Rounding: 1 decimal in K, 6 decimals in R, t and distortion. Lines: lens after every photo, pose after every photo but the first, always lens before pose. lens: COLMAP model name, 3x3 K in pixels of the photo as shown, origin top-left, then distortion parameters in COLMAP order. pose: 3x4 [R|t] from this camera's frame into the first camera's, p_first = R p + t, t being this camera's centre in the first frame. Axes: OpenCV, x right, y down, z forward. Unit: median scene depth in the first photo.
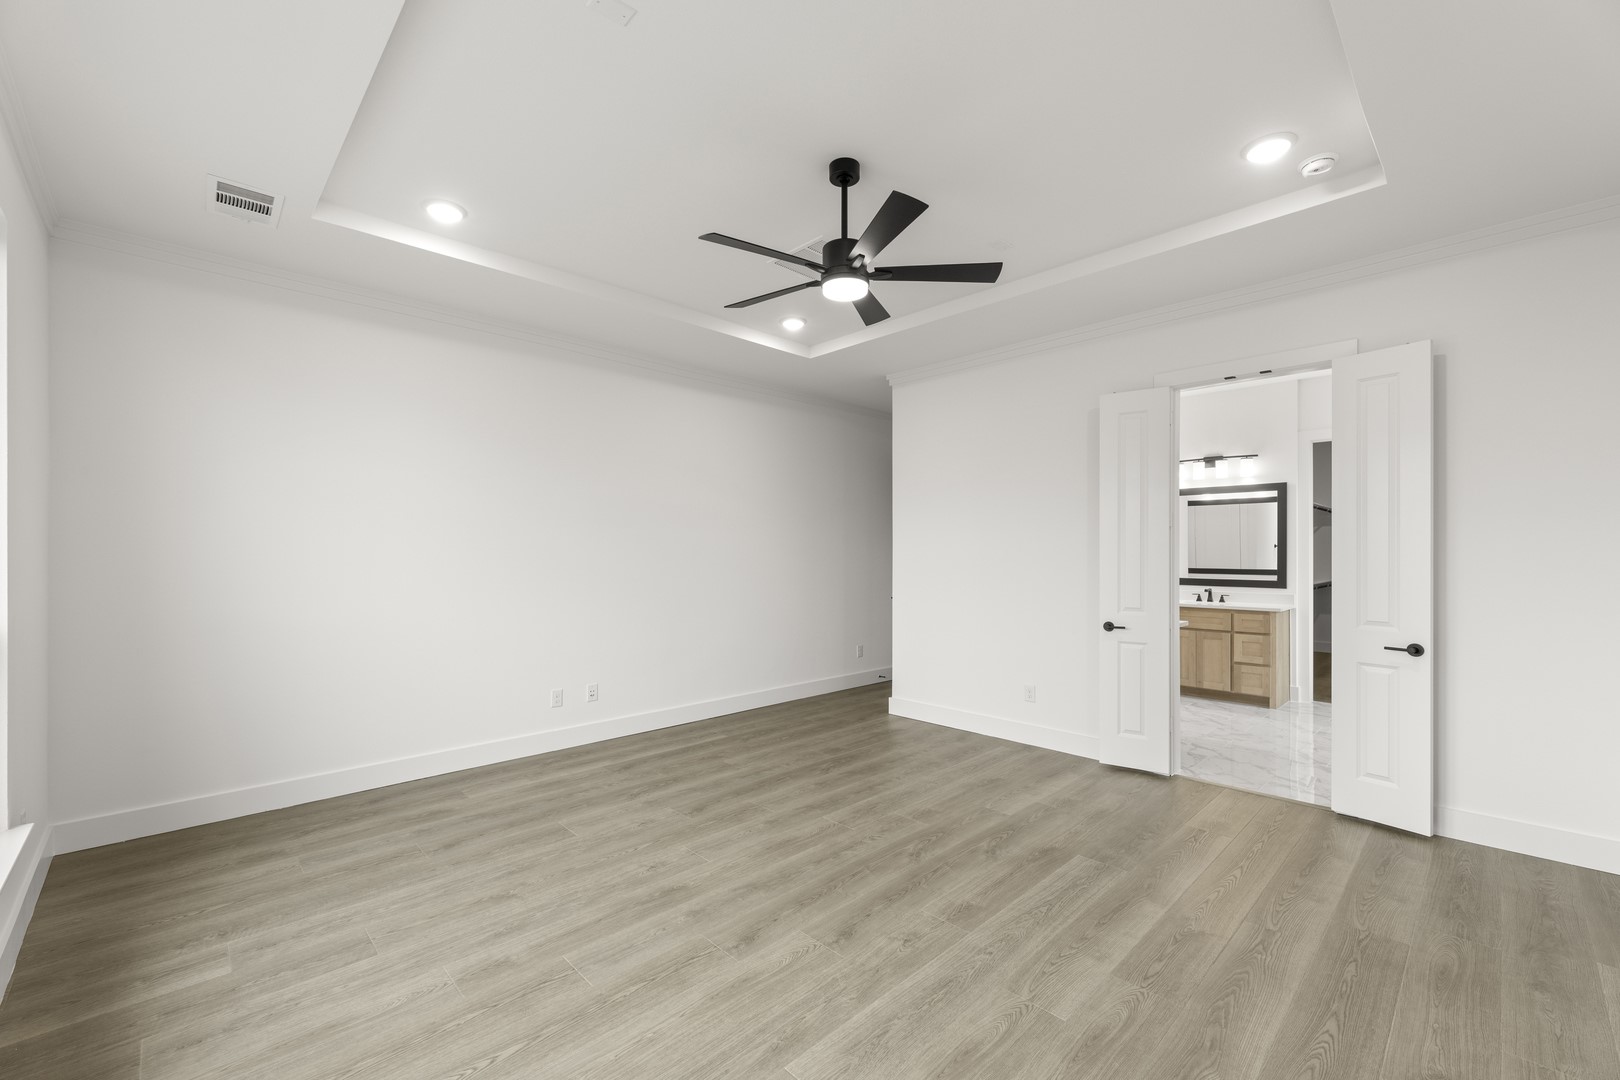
lens RADIAL K [[670.5, 0, 810.0], [0, 670.5, 540.0], [0, 0, 1]] dist [0.000257, 0.000018]
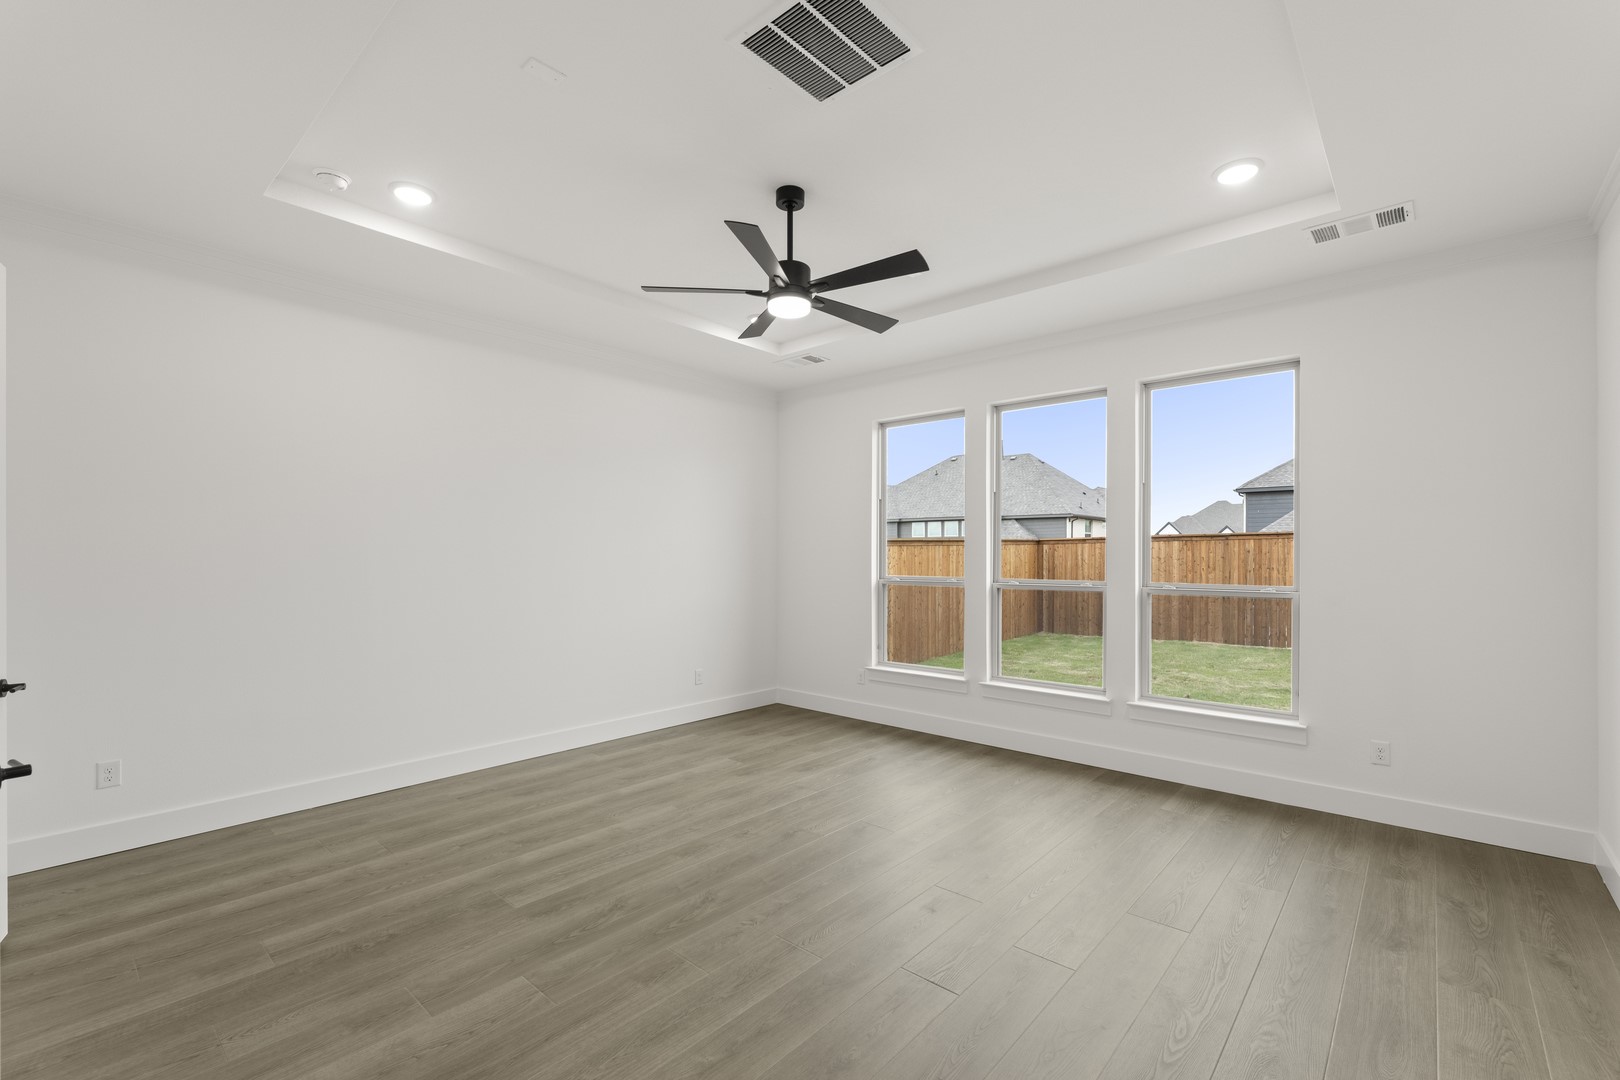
lens RADIAL K [[704.0, 0, 810.0], [0, 704.0, 540.0], [0, 0, 1]] dist [-0.000325, -0.000037]
pose [[-0.997161, -0.002439, -0.075254, 0.101488], [0.000451, 0.999264, -0.038363, 0.037560], [0.075292, -0.038288, -0.996426, 2.083337]]
